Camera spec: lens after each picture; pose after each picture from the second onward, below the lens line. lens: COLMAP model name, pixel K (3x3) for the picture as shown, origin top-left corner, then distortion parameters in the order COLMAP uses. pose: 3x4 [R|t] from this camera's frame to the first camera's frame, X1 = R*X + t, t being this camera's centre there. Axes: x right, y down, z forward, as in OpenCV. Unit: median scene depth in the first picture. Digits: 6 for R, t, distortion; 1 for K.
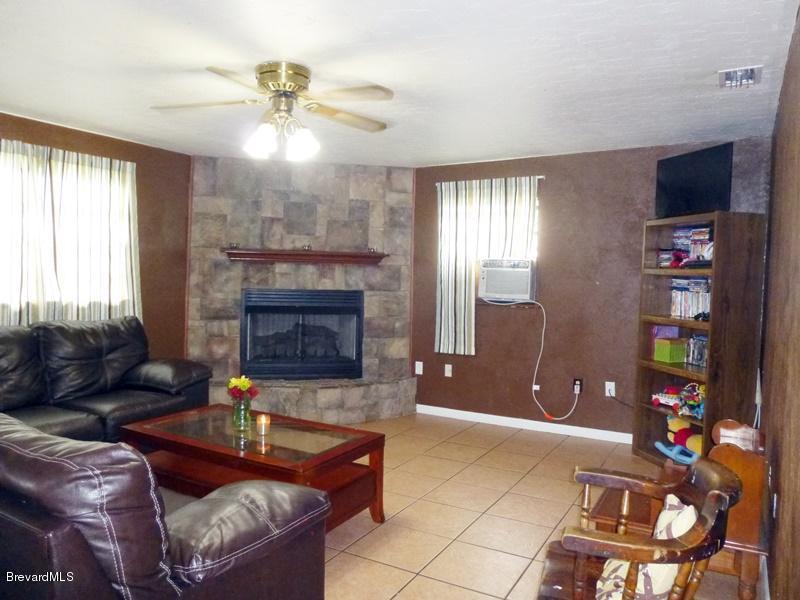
lens RADIAL K [[618.4, 0, 400.0], [0, 618.4, 300.0], [0, 0, 1]] dist [-0.030418, 0.003785]
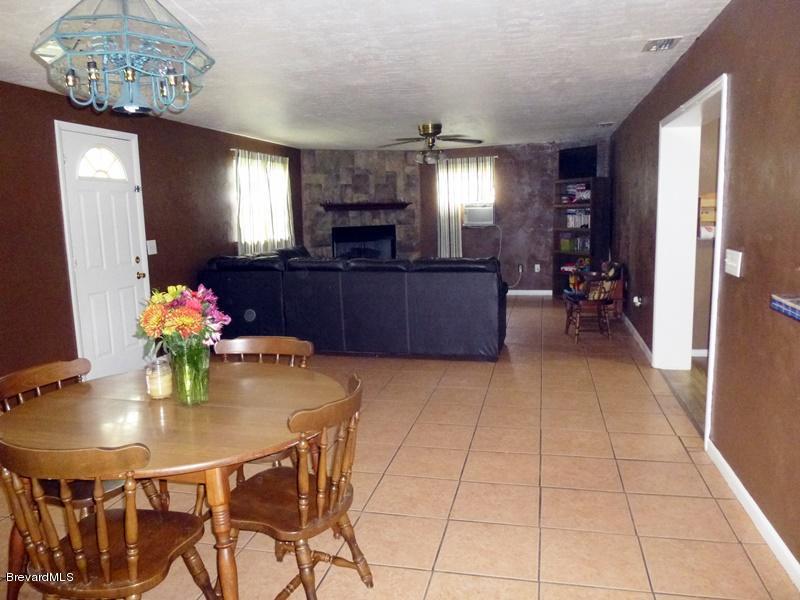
lens RADIAL K [[618.4, 0, 400.0], [0, 618.4, 300.0], [0, 0, 1]] dist [-0.030418, 0.003785]
pose [[0.961790, -0.088717, 0.259015, -0.528297], [0.062295, 0.992142, 0.108505, 0.006261], [-0.266606, -0.088223, 0.959759, -0.682234]]
